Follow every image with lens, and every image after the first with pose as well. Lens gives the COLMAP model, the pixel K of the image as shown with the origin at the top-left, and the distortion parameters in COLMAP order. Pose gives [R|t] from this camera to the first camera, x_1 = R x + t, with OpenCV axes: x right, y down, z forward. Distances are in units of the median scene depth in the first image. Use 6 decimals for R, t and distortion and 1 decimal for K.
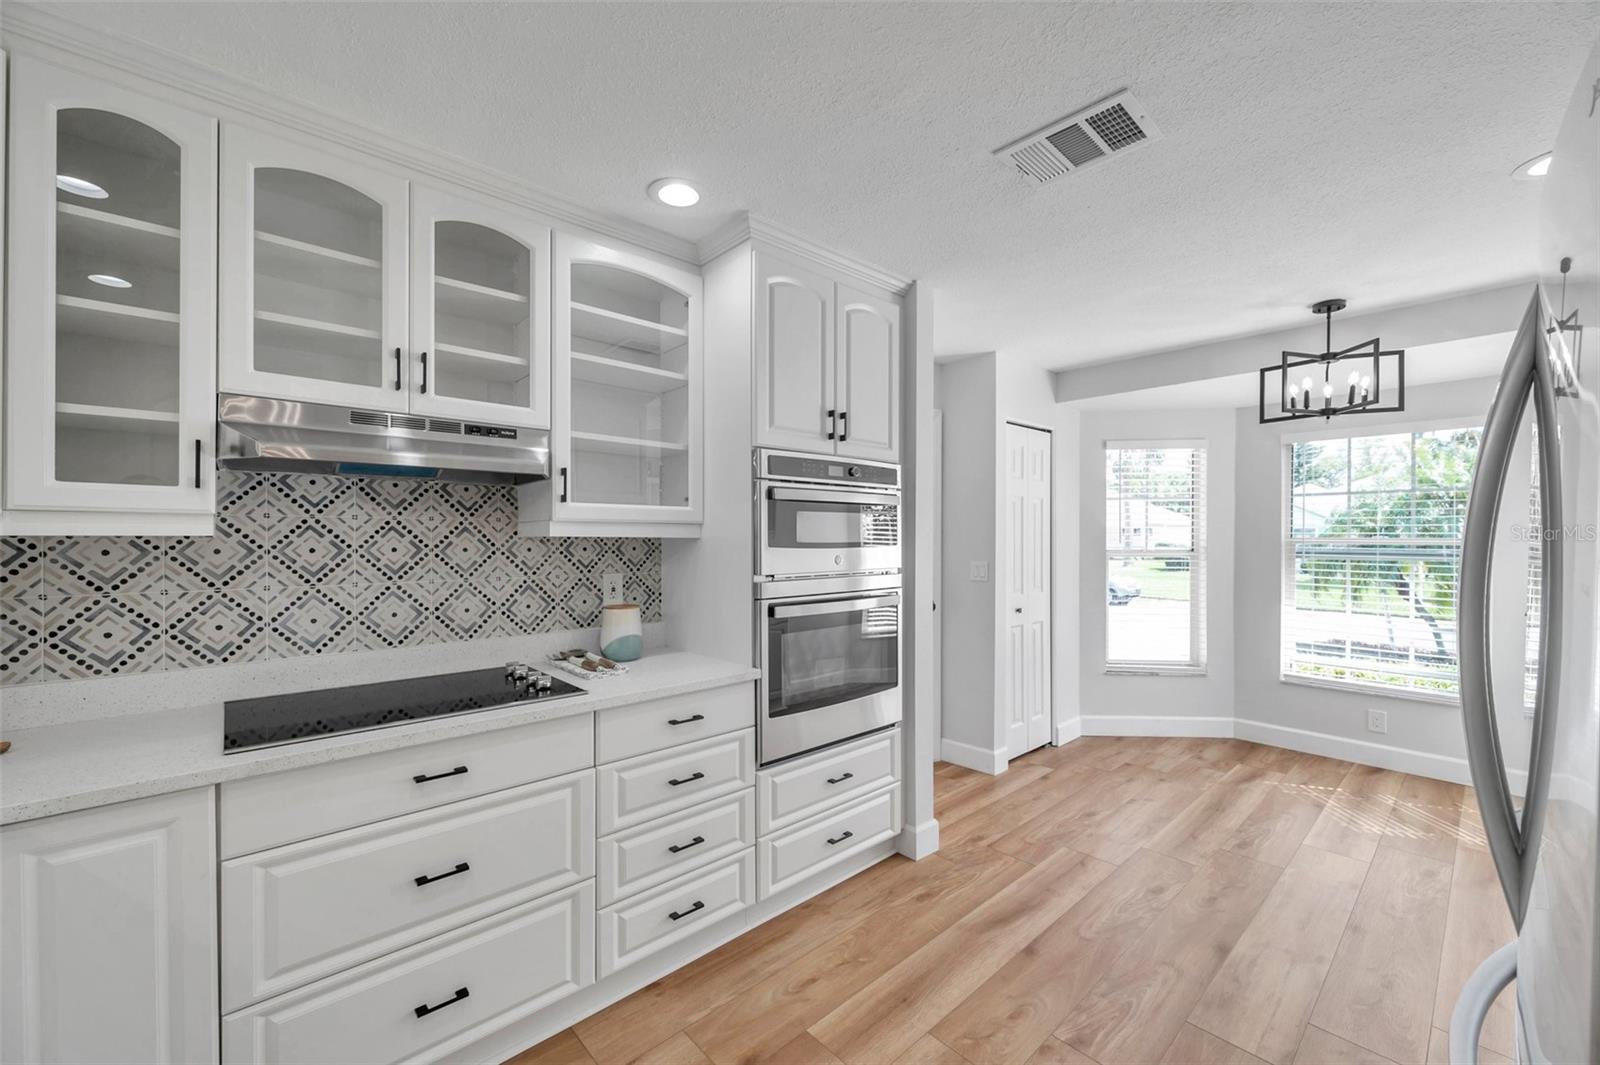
lens RADIAL K [[633.2, 0, 800.3], [0, 633.2, 538.1], [0, 0, 1]] dist [-0.000152, 0.000414]
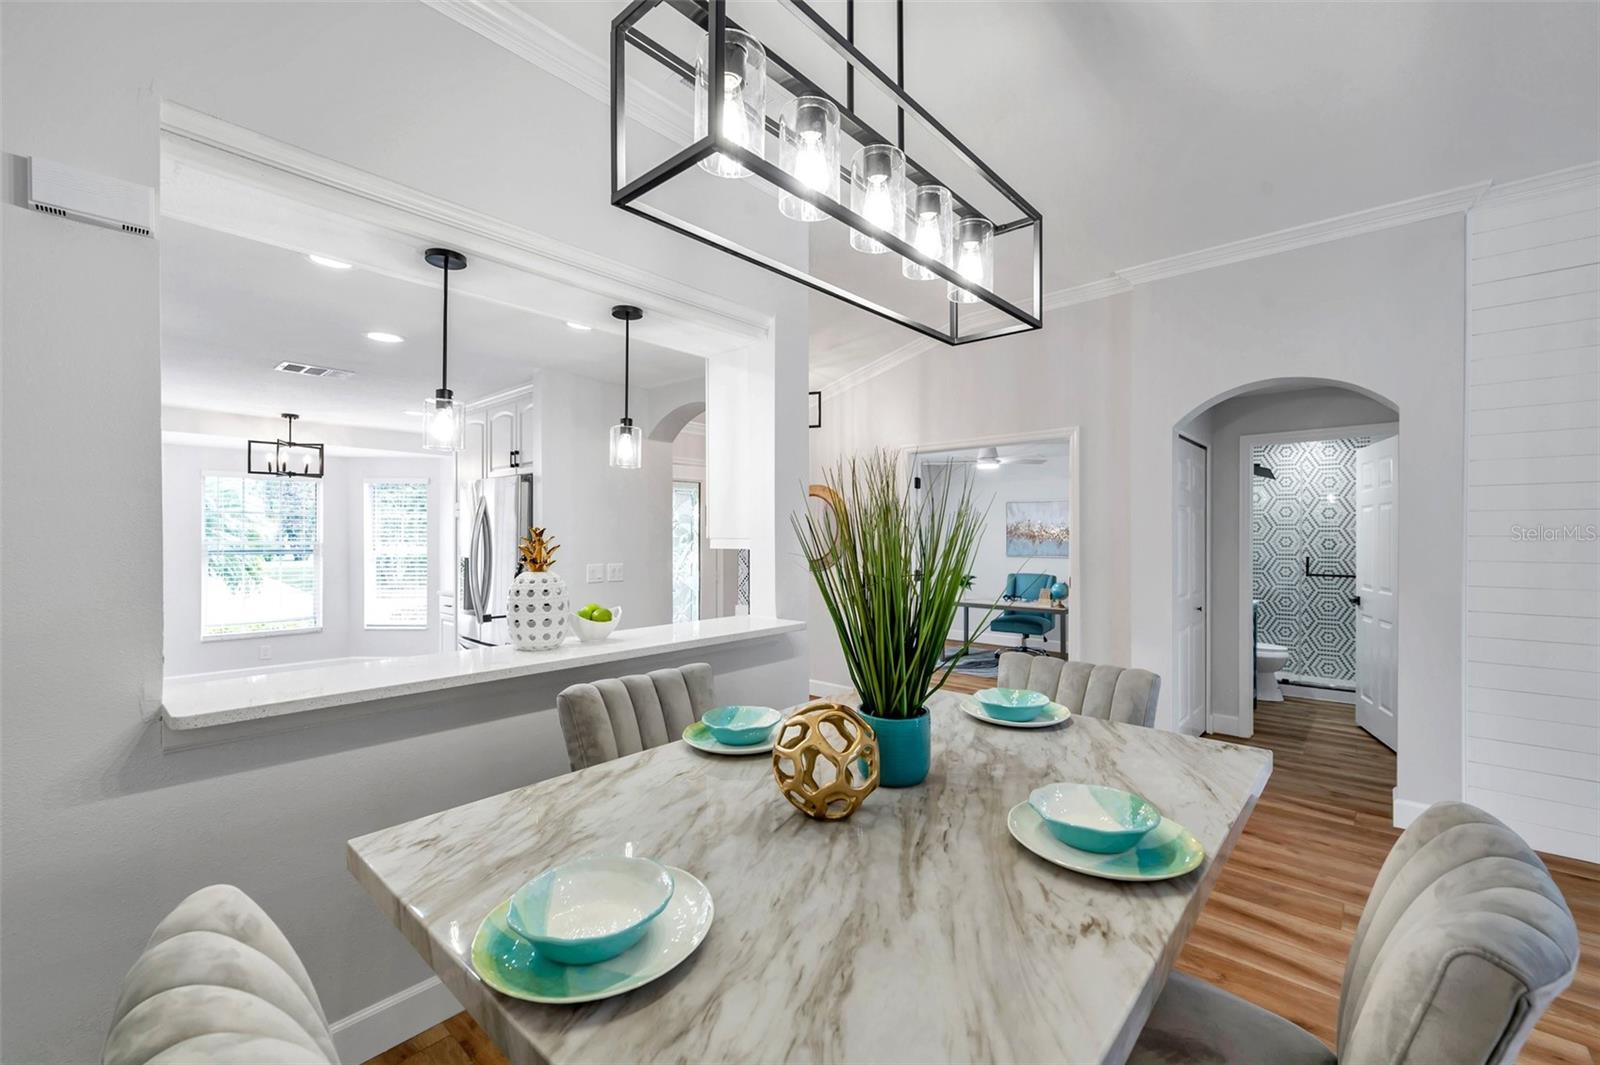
lens RADIAL K [[671.2, 0, 808.1], [0, 671.2, 538.2], [0, 0, 1]] dist [-0.003091, 0.000503]
pose [[-0.108821, -0.005247, 0.994048, -1.720564], [-0.001176, 0.999986, 0.005149, -0.032947], [-0.994061, -0.000608, -0.108825, -0.384088]]
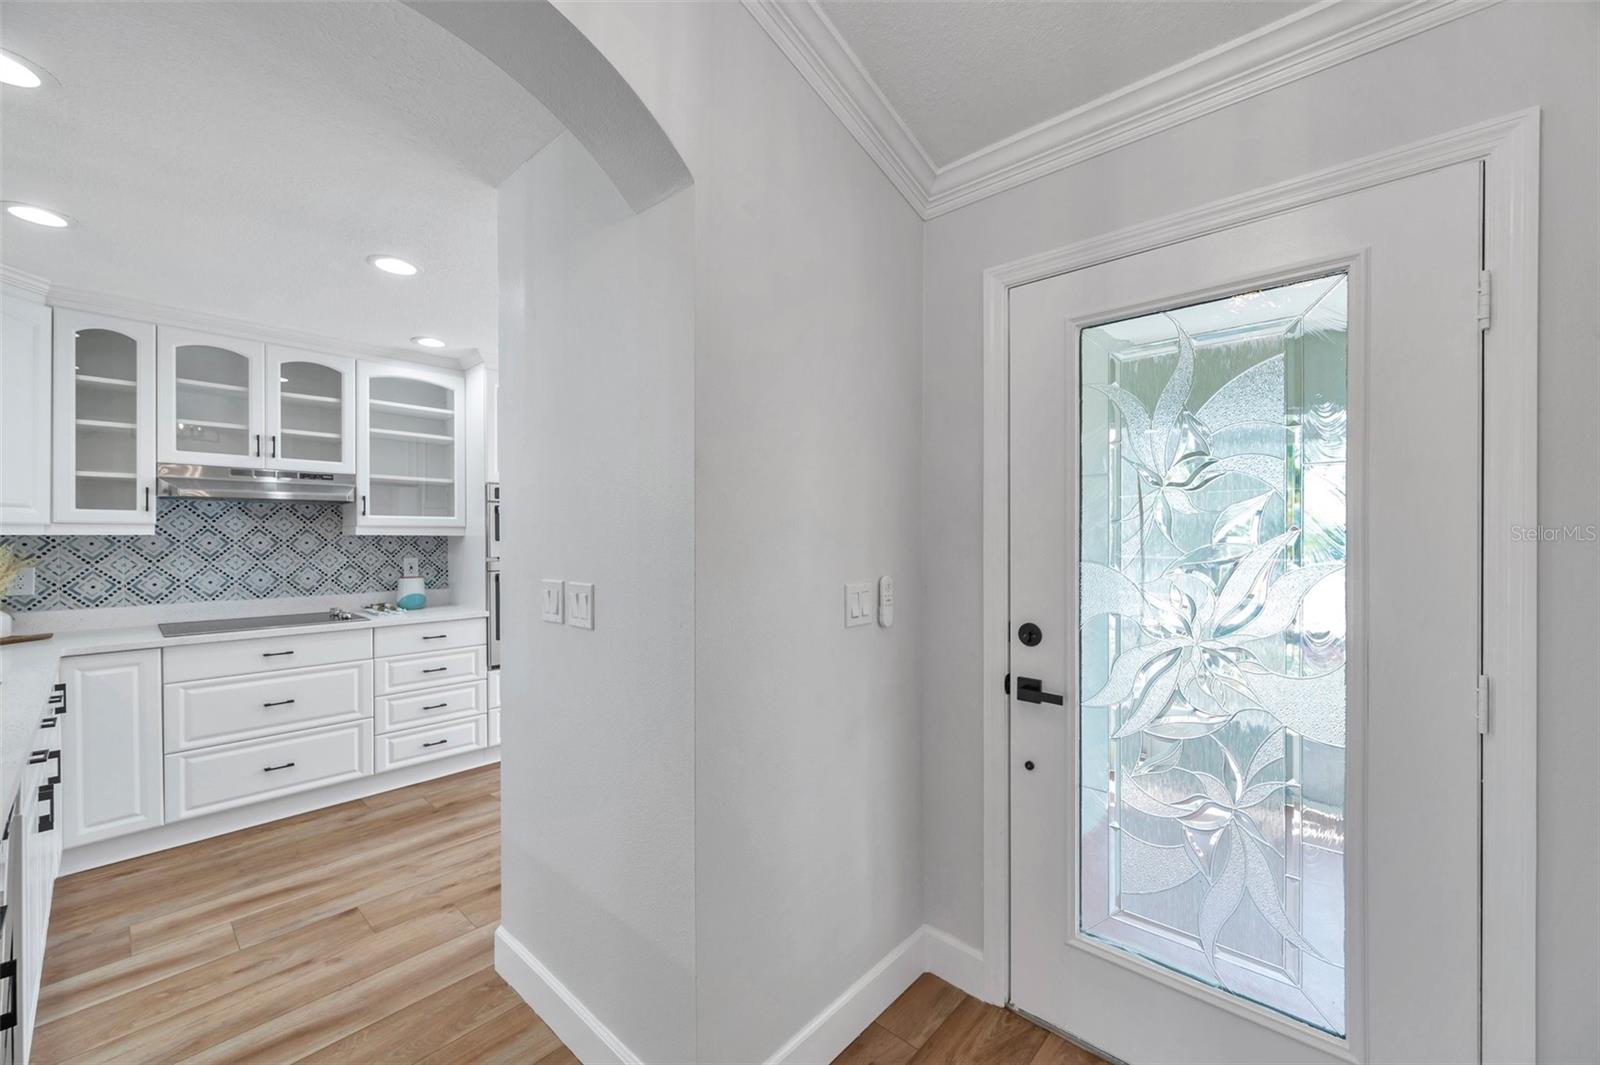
lens RADIAL K [[633.2, 0, 799.4], [0, 633.2, 538.3], [0, 0, 1]] dist [-0.000152, 0.000414]
pose [[0.996073, -0.000876, 0.088535, 0.634911], [0.000557, 0.999993, 0.003618, 0.000590], [-0.088537, -0.003555, 0.996067, -0.806727]]
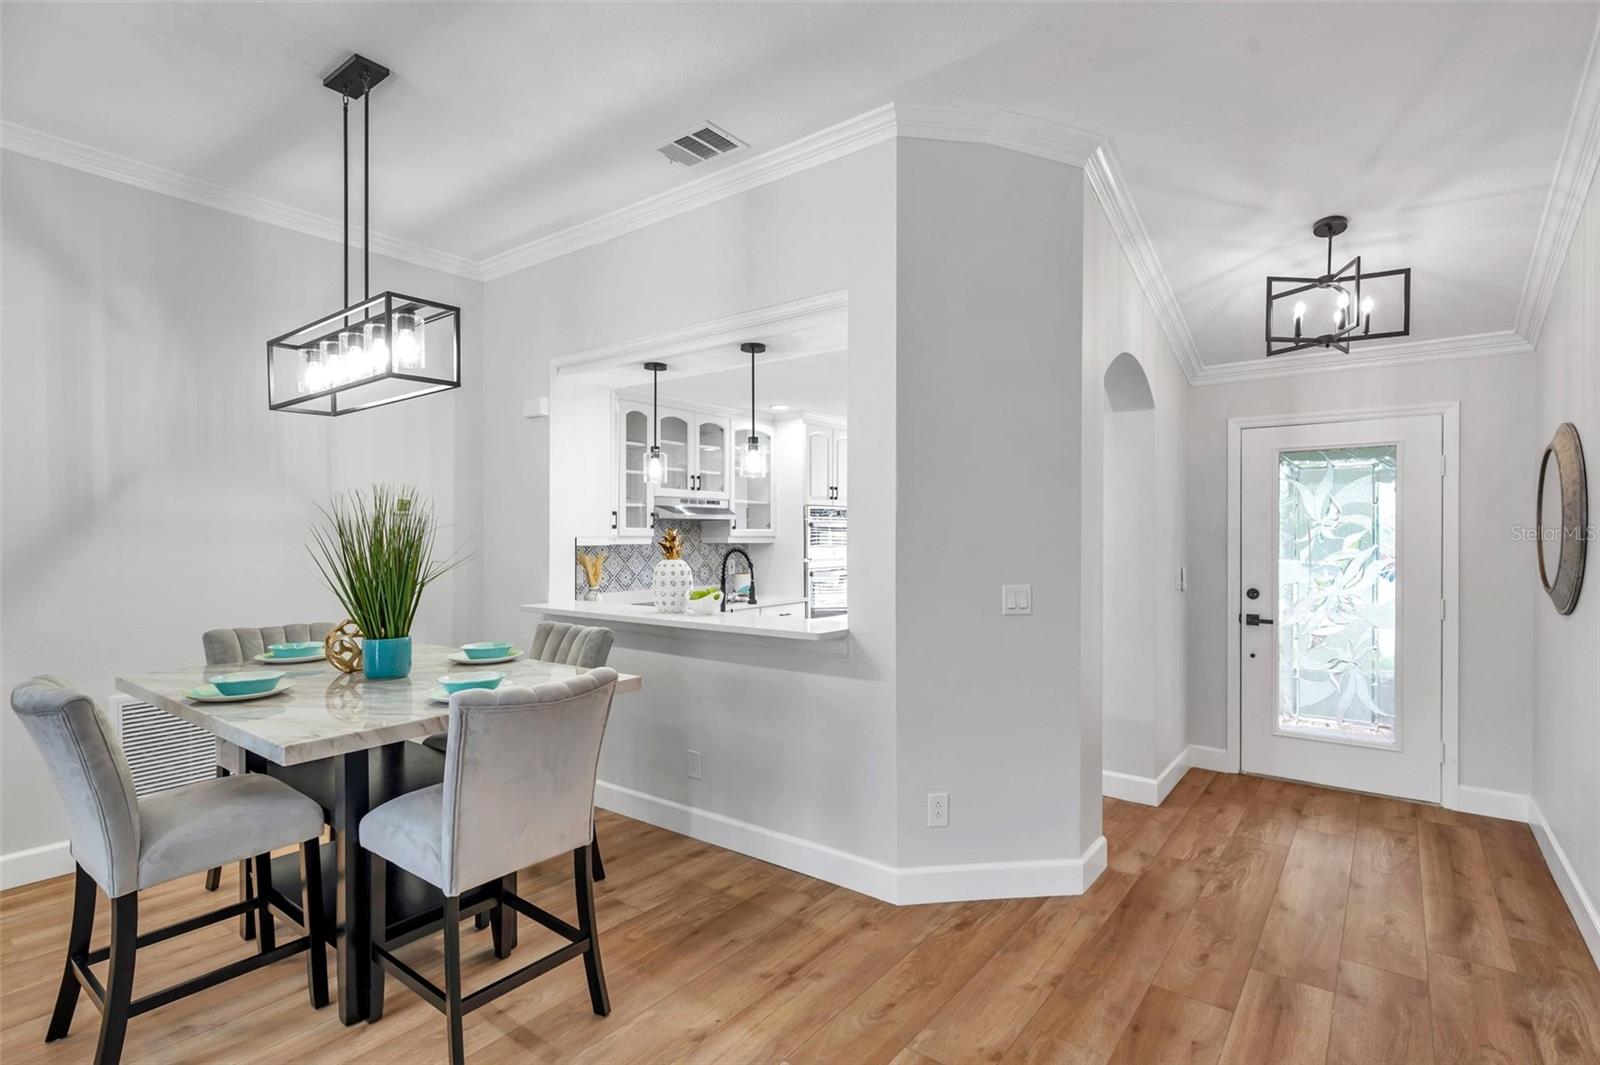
lens RADIAL K [[773.9, 0, 800.5], [0, 773.9, 536.7], [0, 0, 1]] dist [0.004284, 0.000741]
pose [[0.984765, 0.000643, 0.173890, -0.608690], [-0.001015, 0.999997, 0.002051, -0.032012], [-0.173888, -0.002197, 0.984763, -1.914980]]
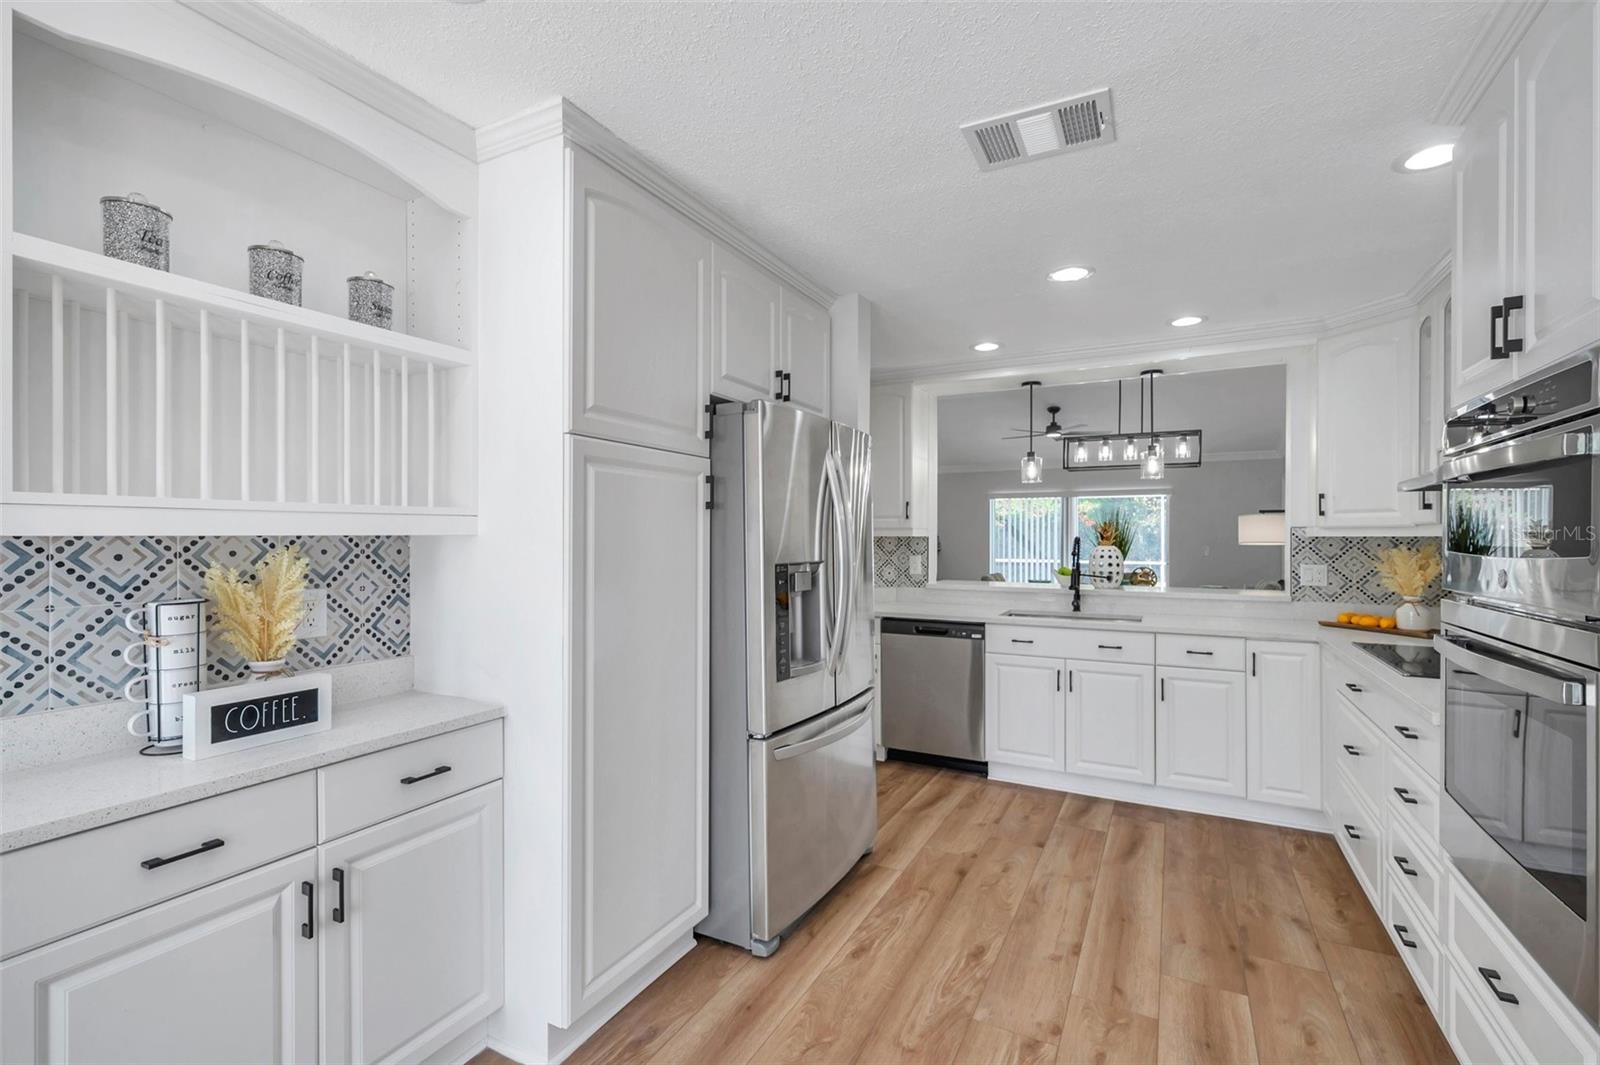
lens RADIAL K [[688.7, 0, 810.7], [0, 688.7, 538.2], [0, 0, 1]] dist [0.001428, -0.000399]
pose [[-0.939029, 0.000051, -0.343839, 0.908529], [0.001036, 0.999996, -0.002680, 0.004577], [0.343838, -0.002873, -0.939025, 1.514566]]
